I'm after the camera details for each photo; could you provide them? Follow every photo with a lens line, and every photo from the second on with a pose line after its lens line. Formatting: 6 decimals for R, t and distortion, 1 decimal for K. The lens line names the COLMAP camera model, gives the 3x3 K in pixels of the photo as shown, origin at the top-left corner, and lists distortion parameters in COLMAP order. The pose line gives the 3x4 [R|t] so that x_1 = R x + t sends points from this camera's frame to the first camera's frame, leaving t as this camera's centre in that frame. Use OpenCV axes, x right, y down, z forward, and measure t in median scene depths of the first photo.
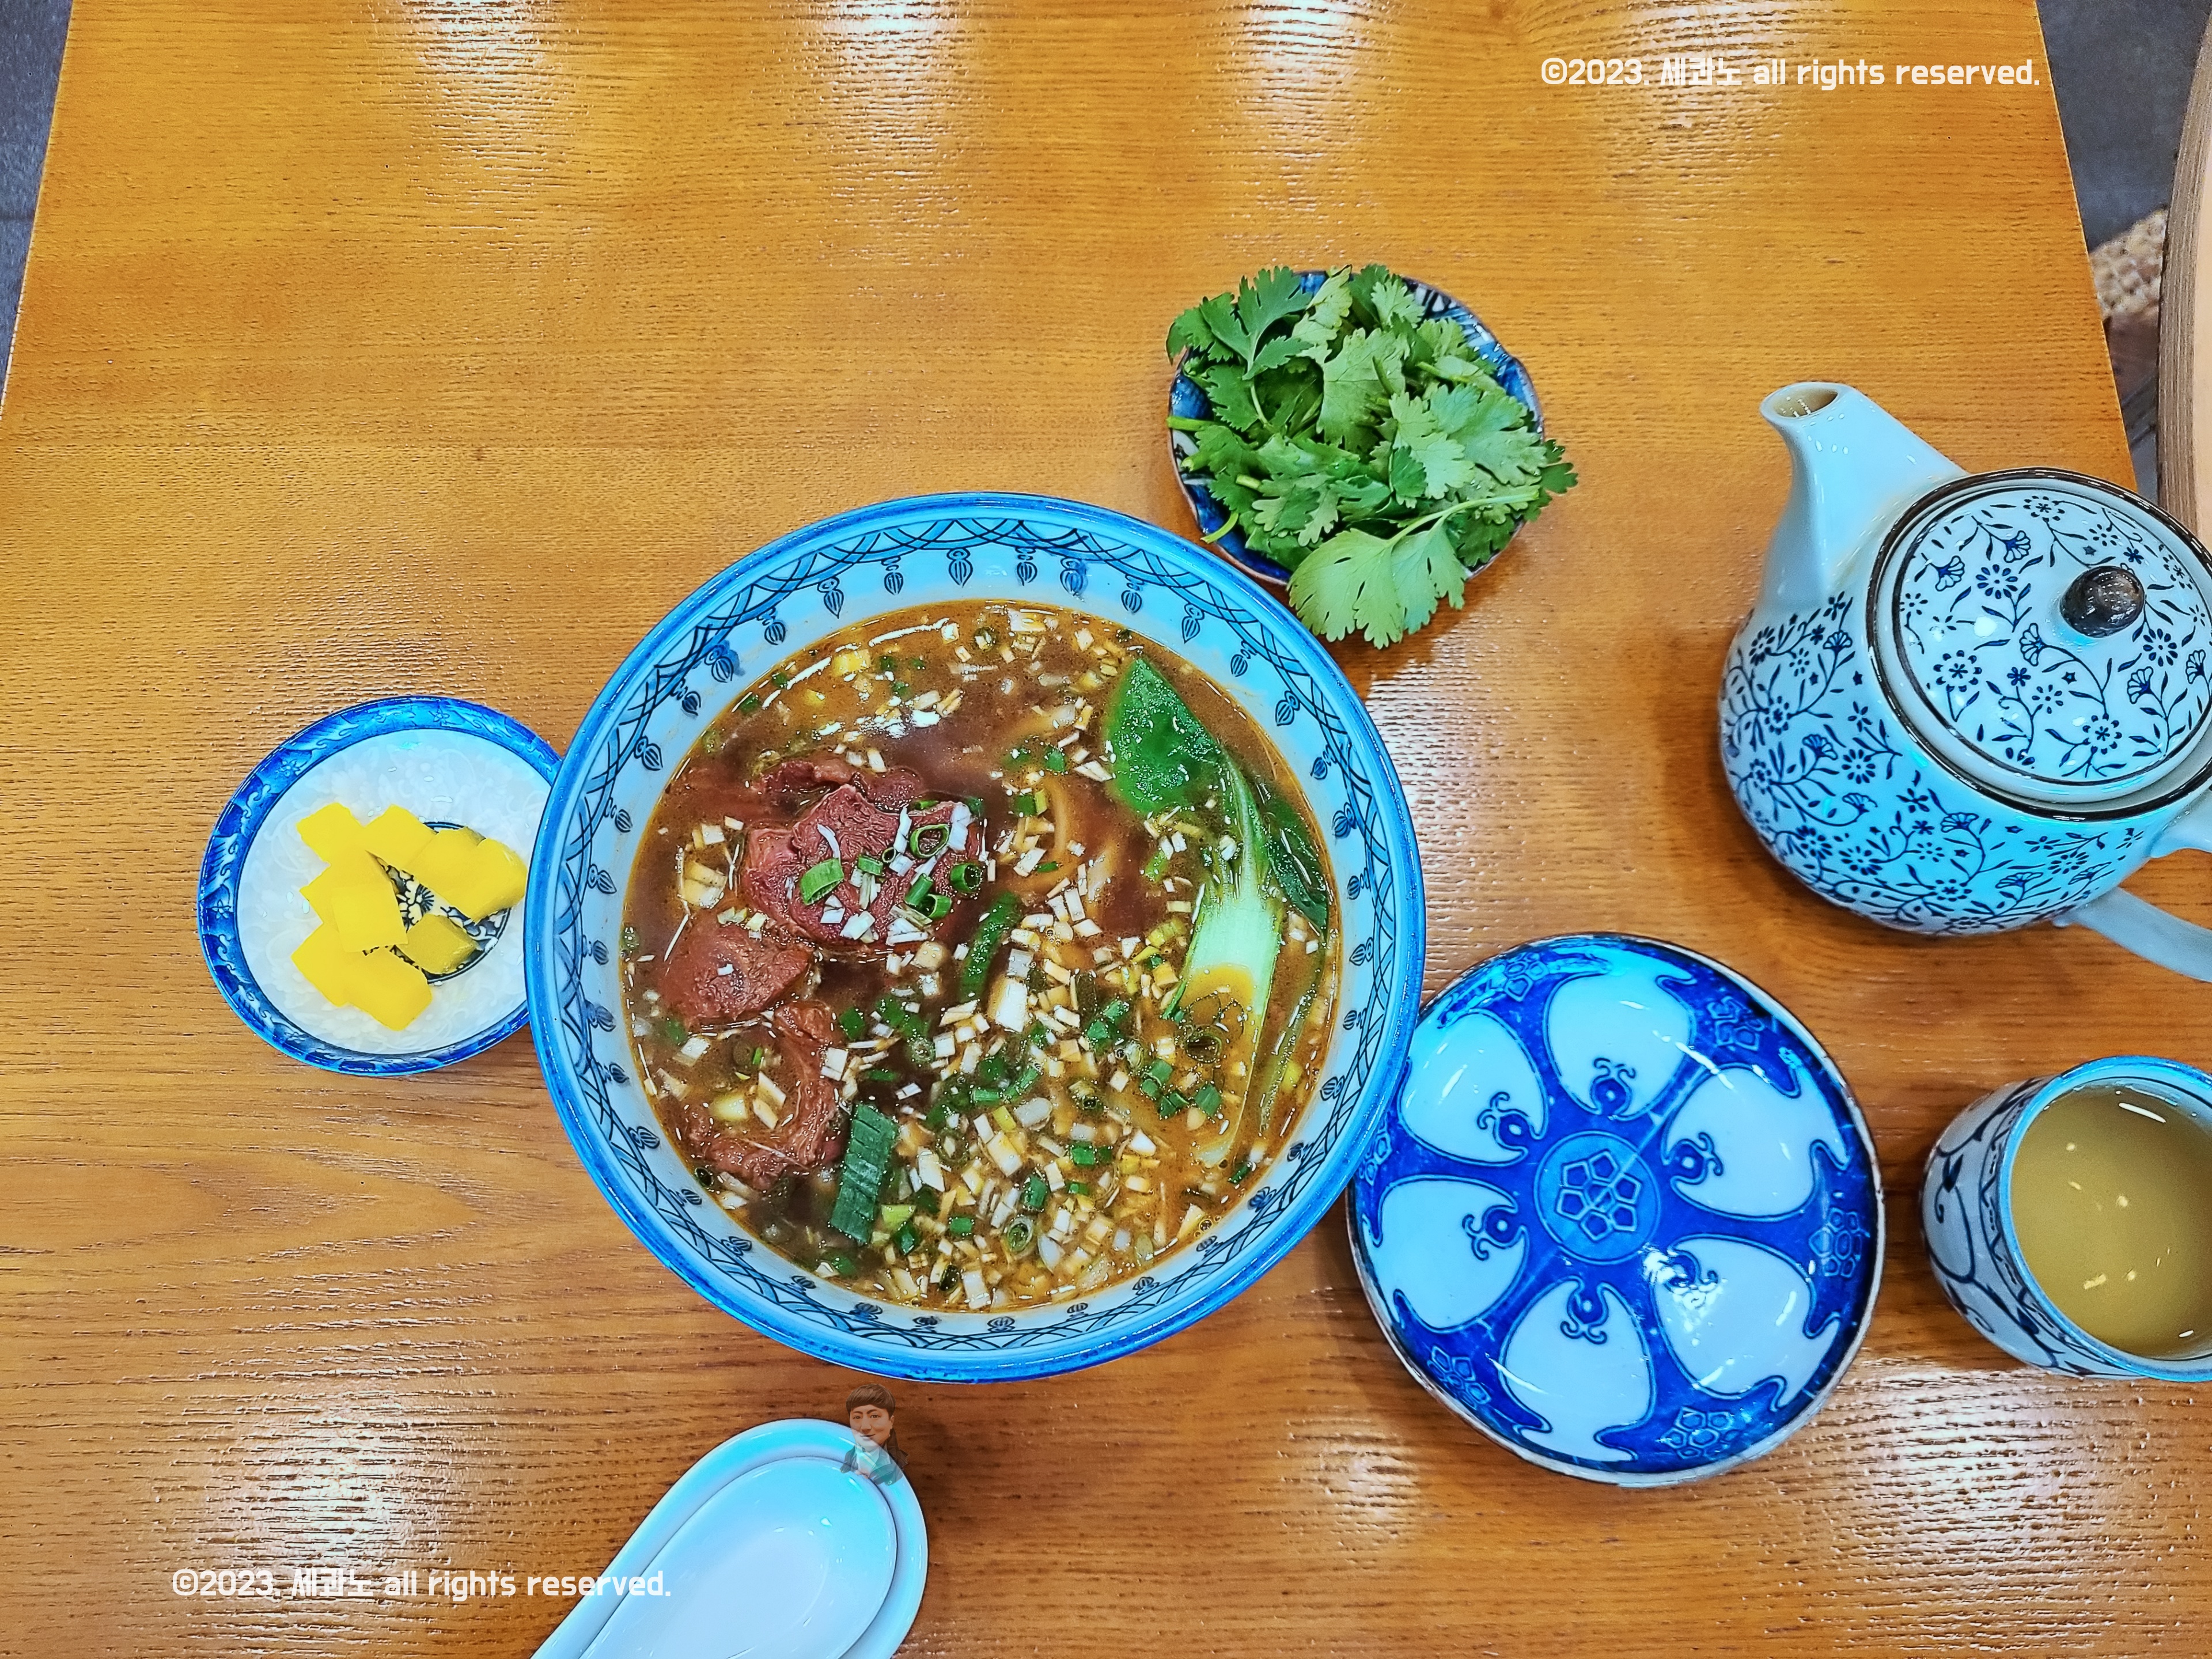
lens RADIAL K [[1836.0, 0, 1106.7], [0, 1836.0, 828.5], [0, 0, 1]] dist [-0.064047, 0.046084]
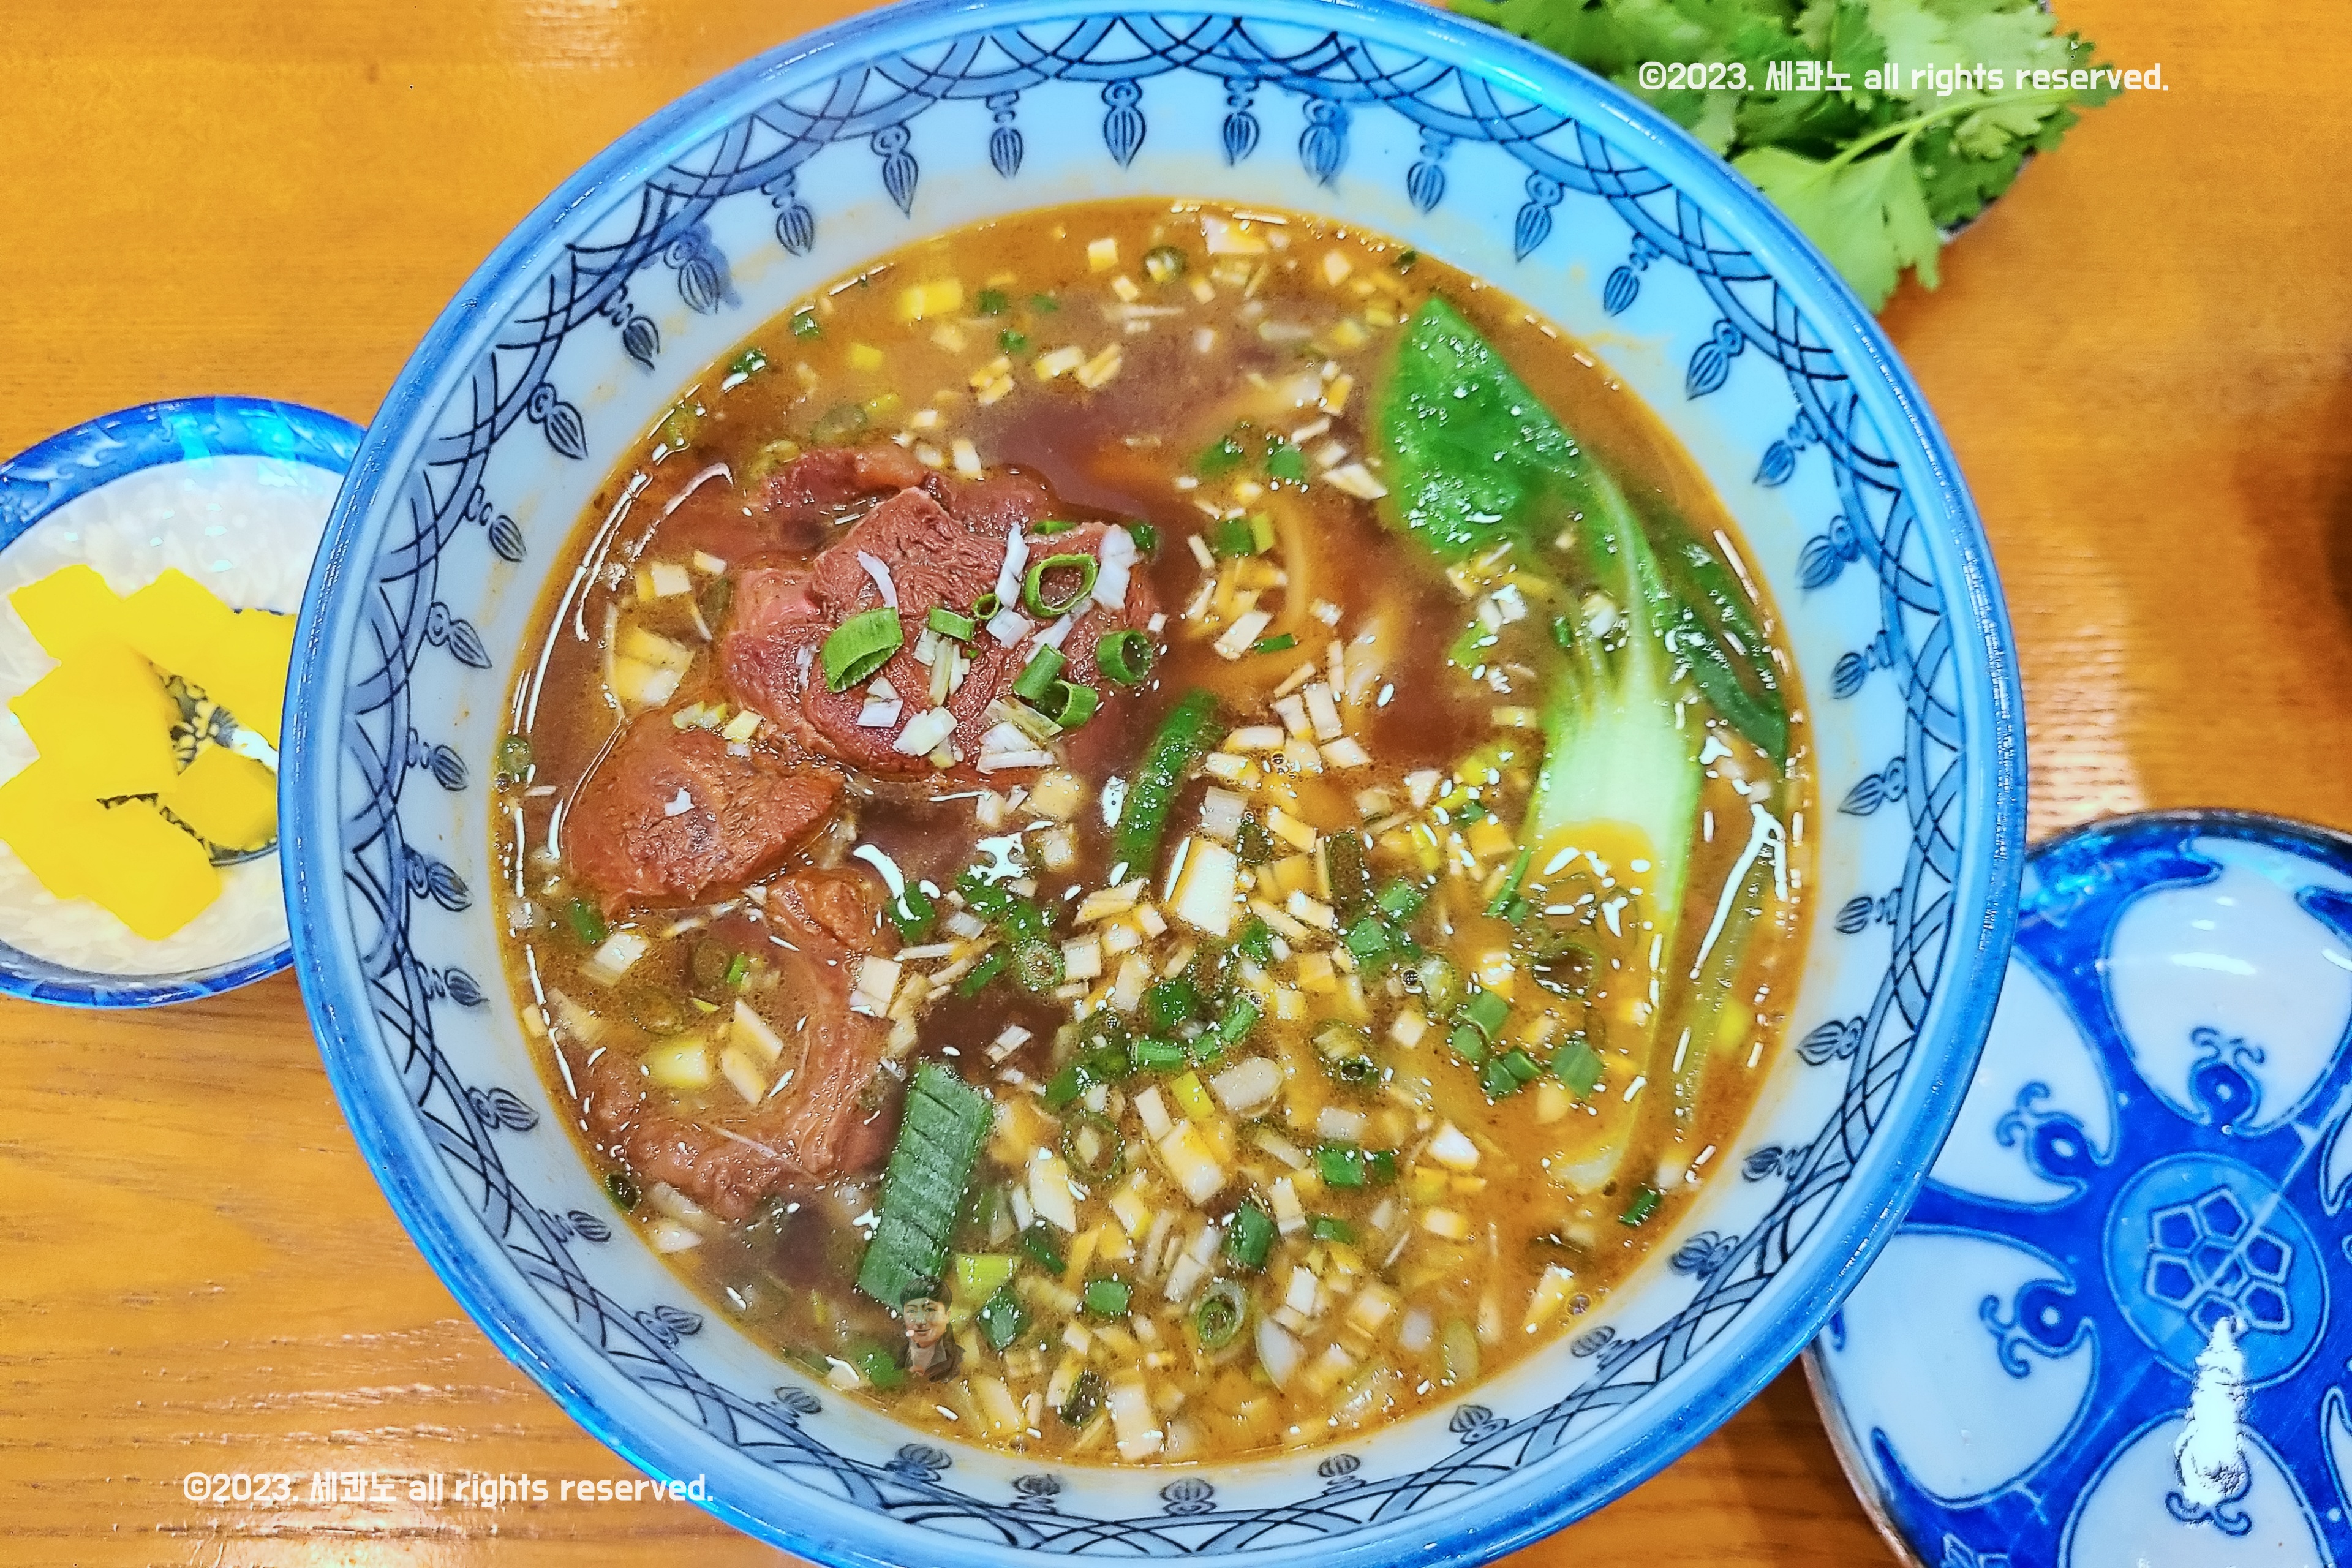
lens RADIAL K [[1930.5, 0, 1166.3], [0, 1930.5, 802.5], [0, 0, 1]] dist [-0.067674, 0.034711]
pose [[0.999368, 0.016261, -0.031597, -0.046024], [-0.017595, 0.998945, -0.042425, 0.095443], [0.030874, 0.042954, 0.998600, 0.430073]]
